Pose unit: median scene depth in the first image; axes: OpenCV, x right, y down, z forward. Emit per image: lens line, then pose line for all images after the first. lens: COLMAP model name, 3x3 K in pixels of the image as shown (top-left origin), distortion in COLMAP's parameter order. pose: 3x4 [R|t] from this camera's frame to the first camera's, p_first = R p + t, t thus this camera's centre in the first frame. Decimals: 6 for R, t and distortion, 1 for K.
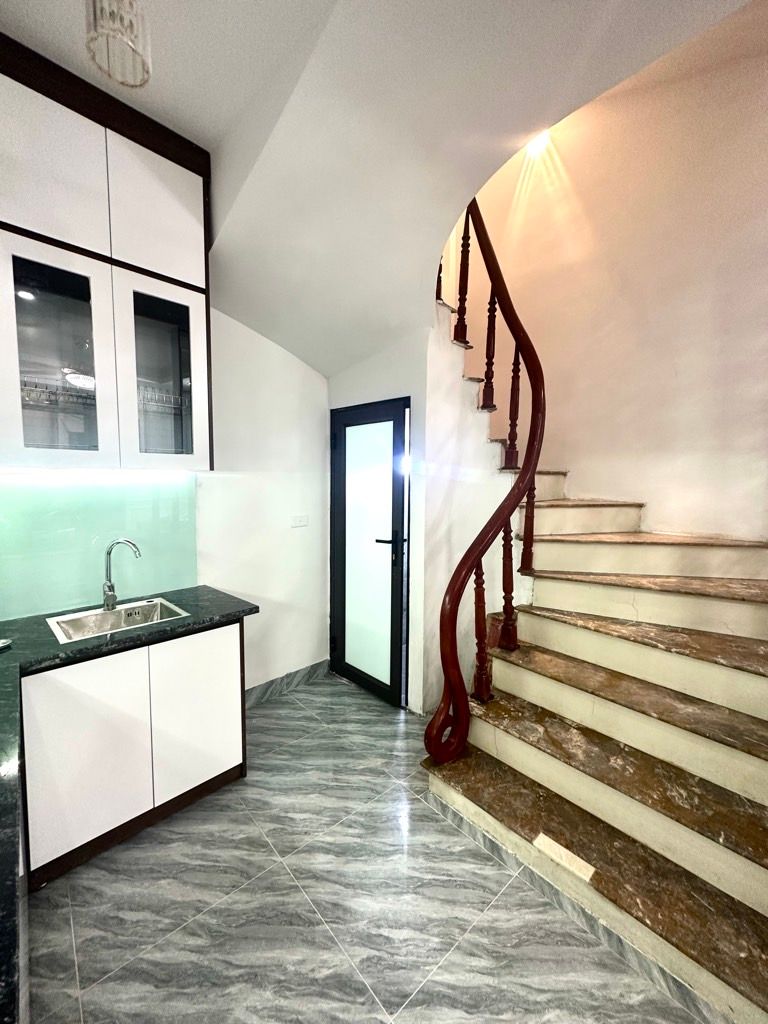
lens RADIAL K [[406.6, 0, 383.7], [0, 406.6, 519.6], [0, 0, 1]] dist [-0.007065, 0.002921]
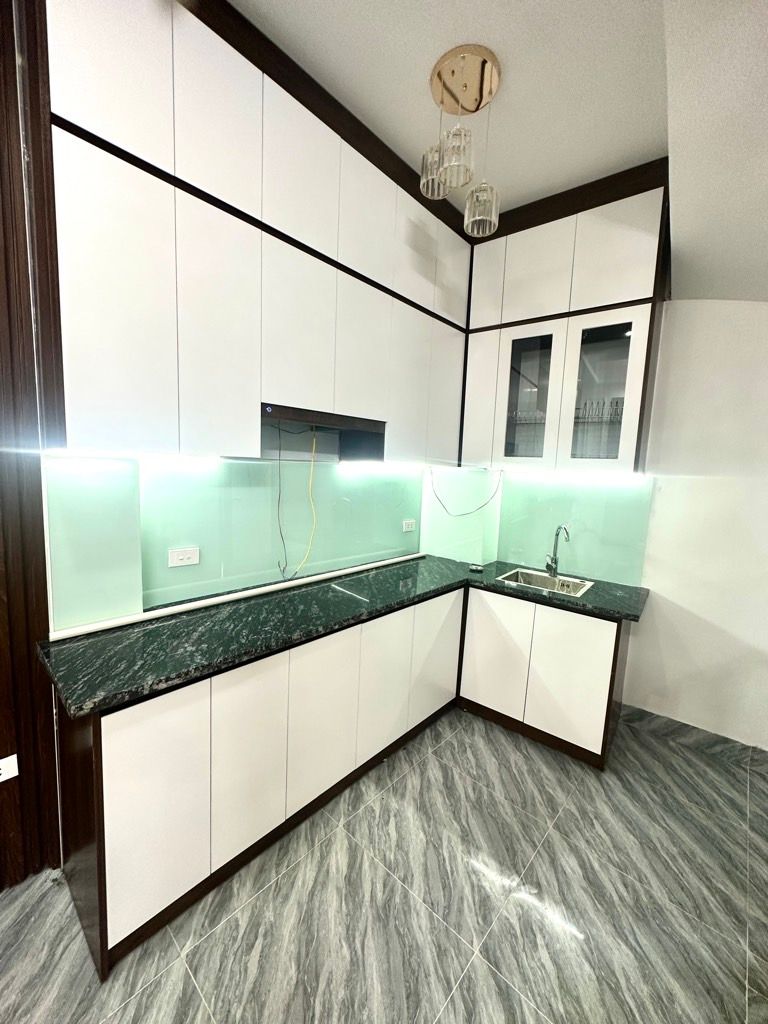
lens RADIAL K [[406.6, 0, 388.2], [0, 406.6, 528.7], [0, 0, 1]] dist [-0.007065, 0.002921]
pose [[0.119281, 0.150506, -0.981387, 0.634300], [-0.142854, 0.980760, 0.133047, -0.038151], [0.982530, 0.124325, 0.138487, 0.304866]]
